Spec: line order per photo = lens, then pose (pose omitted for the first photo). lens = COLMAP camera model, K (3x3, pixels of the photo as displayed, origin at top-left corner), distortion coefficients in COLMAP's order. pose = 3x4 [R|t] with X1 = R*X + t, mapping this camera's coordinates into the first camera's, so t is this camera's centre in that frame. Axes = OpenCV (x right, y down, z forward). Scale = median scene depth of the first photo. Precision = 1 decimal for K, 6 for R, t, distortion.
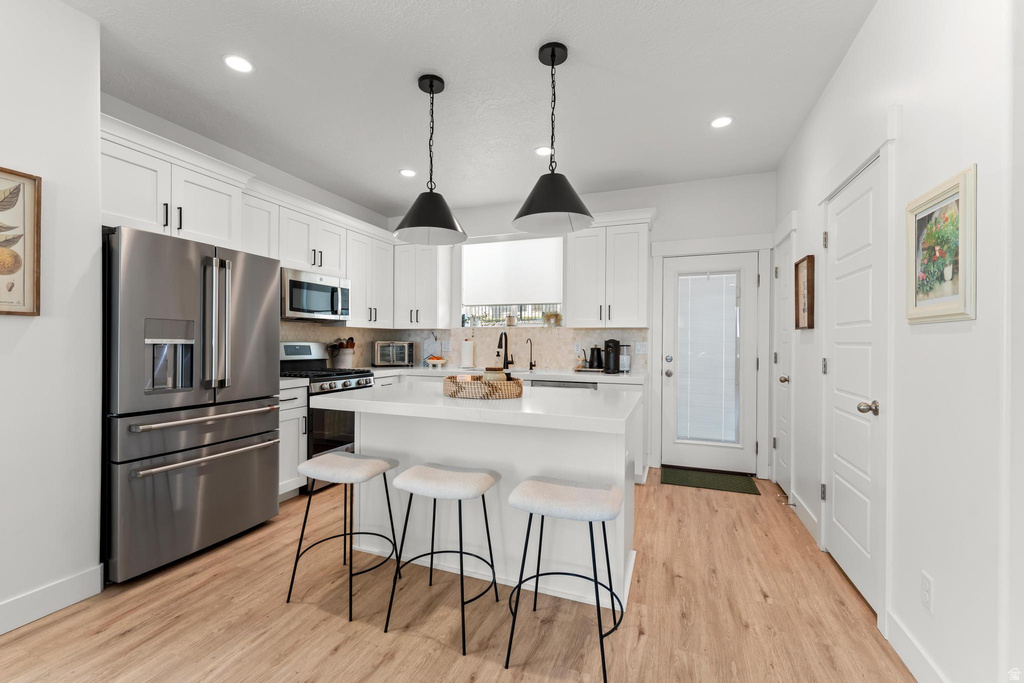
lens RADIAL K [[426.7, 0, 507.4], [0, 426.7, 344.8], [0, 0, 1]] dist [0.001074, -0.001834]
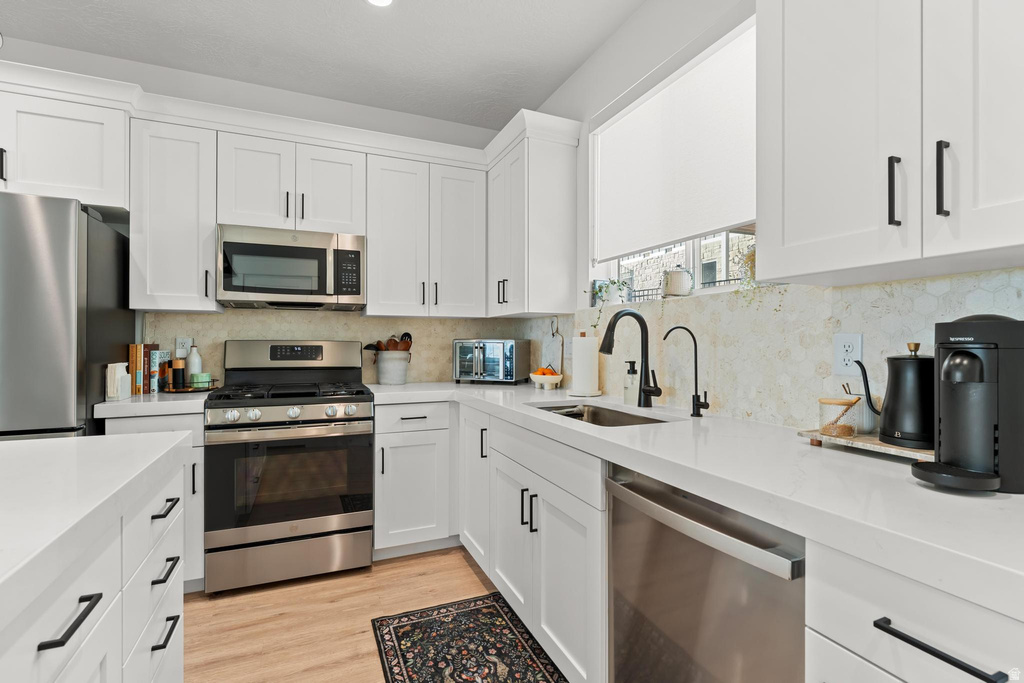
lens RADIAL K [[477.8, 0, 507.0], [0, 477.8, 341.2], [0, 0, 1]] dist [0.000612, -0.000041]
pose [[0.699704, -0.006929, -0.714399, 0.261830], [-0.003159, 0.999913, -0.012792, 0.003237], [0.714426, 0.011207, 0.699622, 0.715022]]
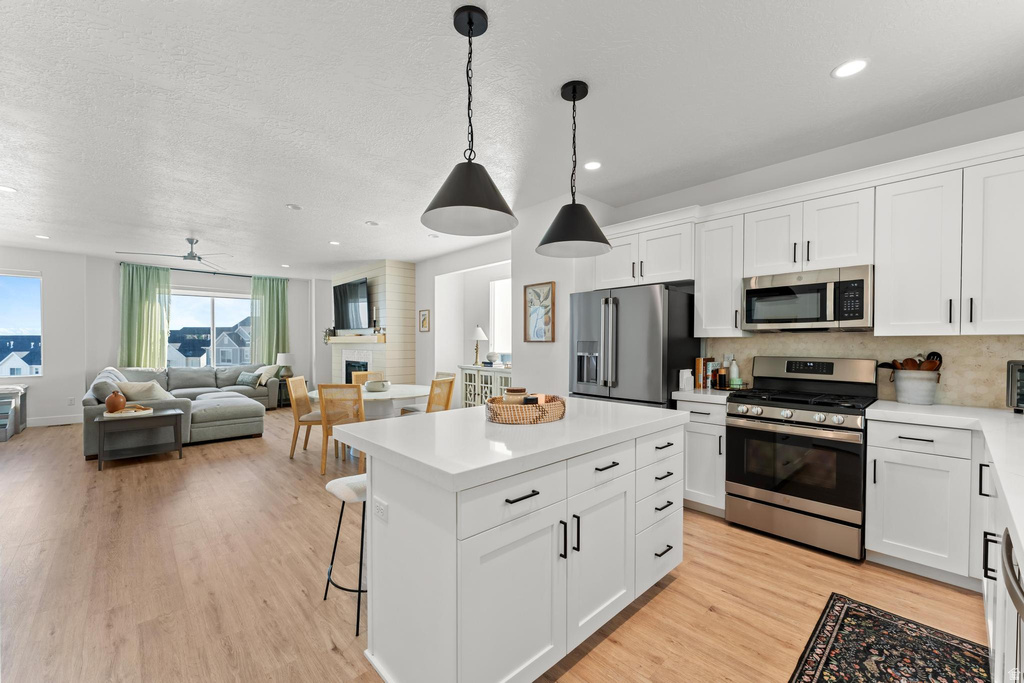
lens RADIAL K [[408.5, 0, 506.4], [0, 408.5, 348.8], [0, 0, 1]] dist [-0.001492, -0.001015]
pose [[-0.437168, 0.004458, -0.899369, 0.462802], [-0.011357, 0.999881, 0.010476, -0.024905], [0.899308, 0.014794, -0.437065, 0.819471]]
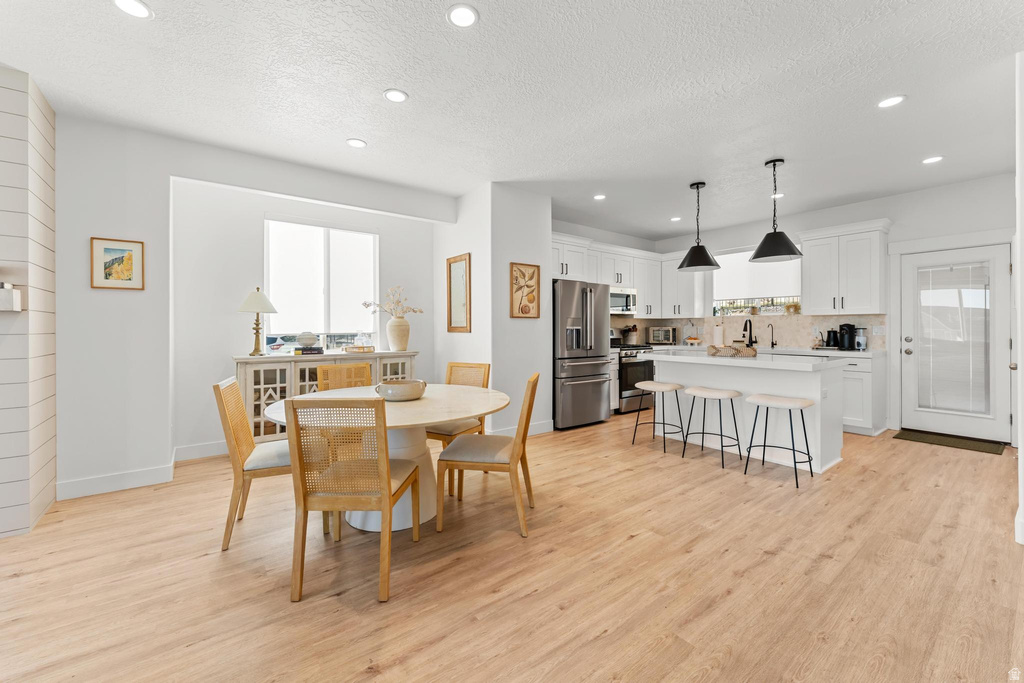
lens RADIAL K [[408.5, 0, 507.1], [0, 408.5, 328.6], [0, 0, 1]] dist [-0.001492, -0.001015]
pose [[0.848507, -0.007939, -0.529125, 0.031854], [0.004092, 0.999956, -0.008441, 0.008332], [0.529169, 0.004997, 0.848502, -0.588926]]
